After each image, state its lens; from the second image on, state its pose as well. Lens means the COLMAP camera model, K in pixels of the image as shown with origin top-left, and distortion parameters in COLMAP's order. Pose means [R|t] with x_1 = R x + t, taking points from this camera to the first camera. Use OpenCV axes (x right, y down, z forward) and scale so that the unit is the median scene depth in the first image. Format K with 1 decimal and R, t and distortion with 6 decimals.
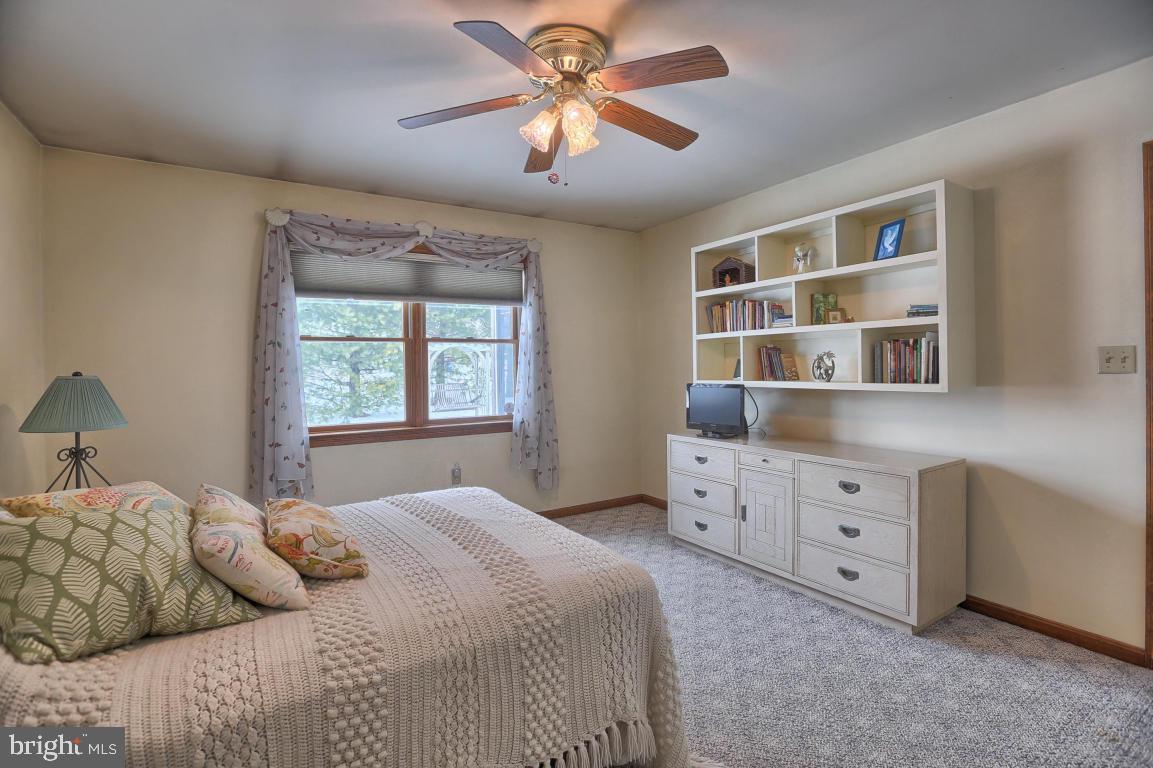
lens RADIAL K [[523.1, 0, 576.3], [0, 523.1, 371.7], [0, 0, 1]] dist [-0.001955, -0.000154]
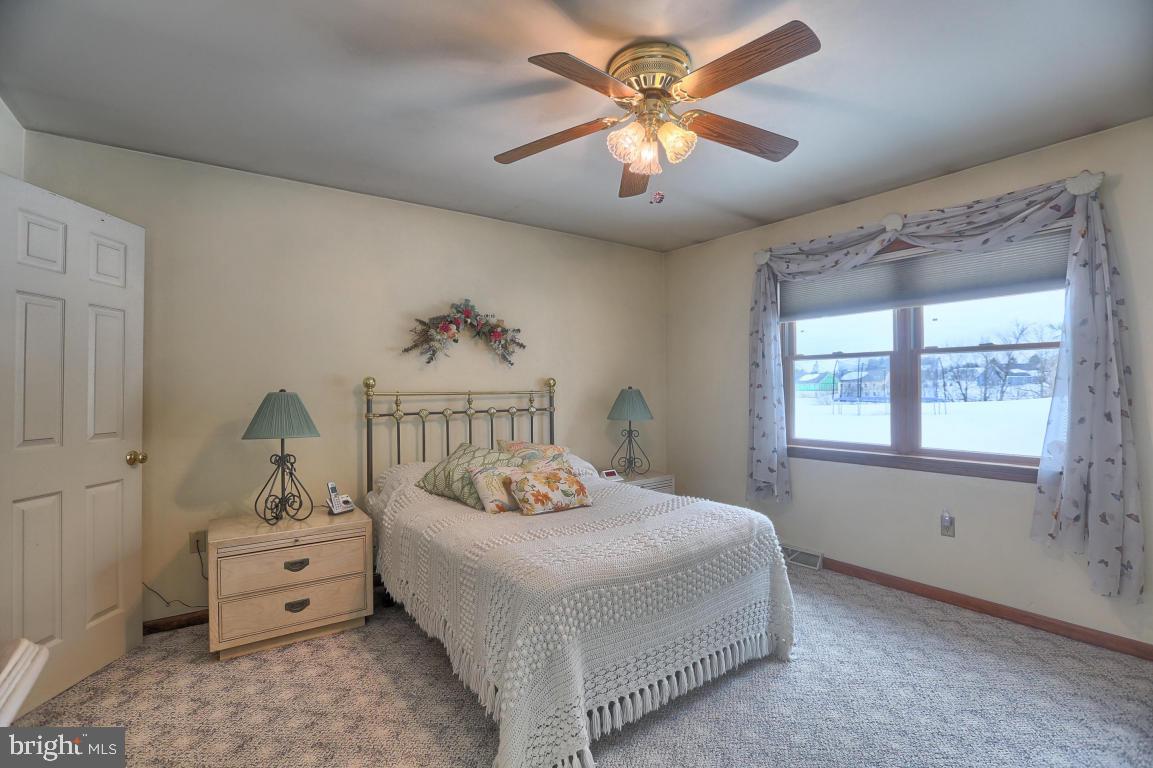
lens RADIAL K [[525.3, 0, 576.5], [0, 525.3, 384.0], [0, 0, 1]] dist [-0.002196, -0.000100]
pose [[0.132026, 0.002134, -0.991244, 0.507244], [-0.009992, 0.999950, 0.000822, -0.004724], [0.991196, 0.009796, 0.132041, 0.392830]]
